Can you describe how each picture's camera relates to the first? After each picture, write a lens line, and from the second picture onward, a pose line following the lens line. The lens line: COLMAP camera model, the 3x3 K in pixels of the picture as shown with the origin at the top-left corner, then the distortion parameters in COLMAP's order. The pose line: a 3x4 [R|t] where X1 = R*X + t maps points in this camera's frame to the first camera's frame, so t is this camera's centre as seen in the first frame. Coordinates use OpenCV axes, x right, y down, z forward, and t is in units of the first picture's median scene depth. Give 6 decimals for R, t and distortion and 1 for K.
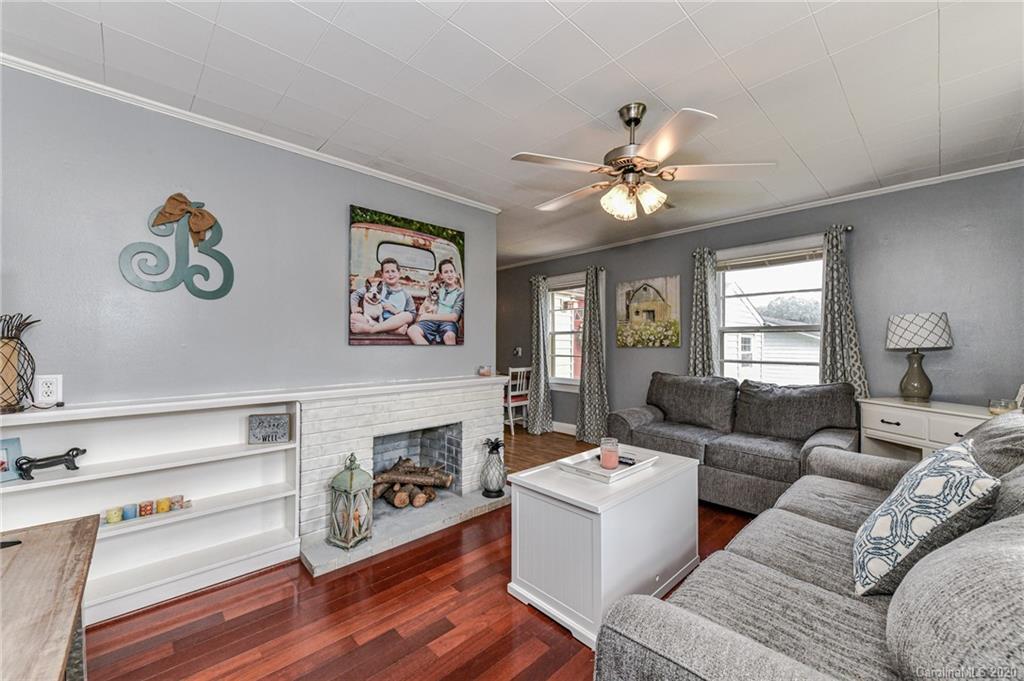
lens RADIAL K [[404.9, 0, 514.3], [0, 404.9, 344.1], [0, 0, 1]] dist [0.003884, -0.001044]
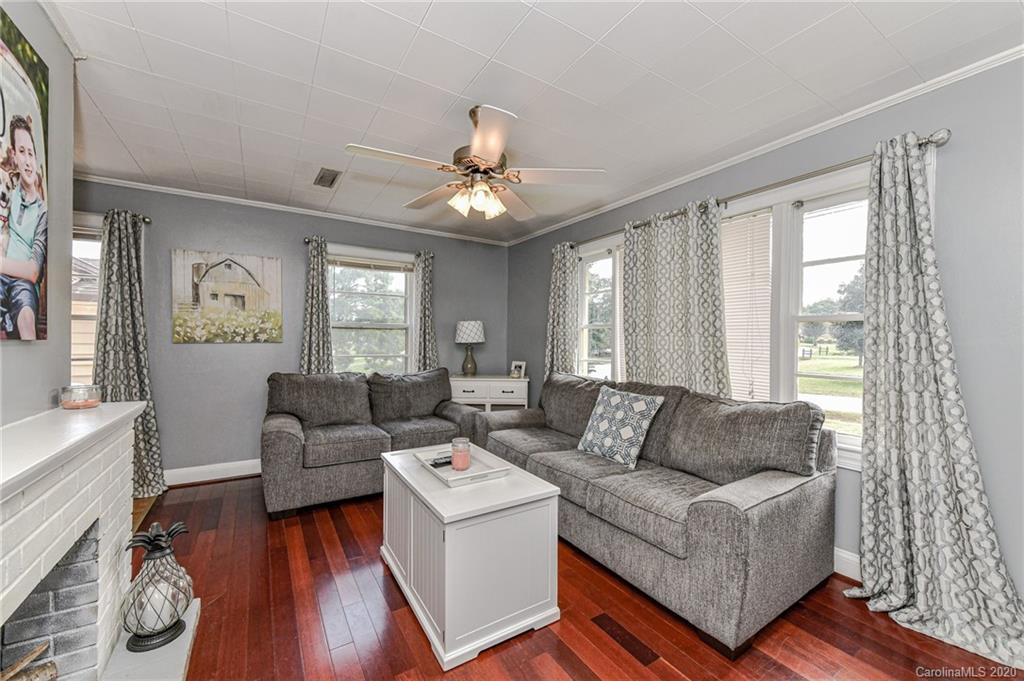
lens RADIAL K [[404.9, 0, 514.3], [0, 404.9, 341.8], [0, 0, 1]] dist [0.003884, -0.001044]
pose [[0.181569, -0.002797, 0.983374, -0.367053], [-0.008056, 0.999958, 0.004332, -0.001680], [-0.983345, -0.008709, 0.181539, 0.373348]]
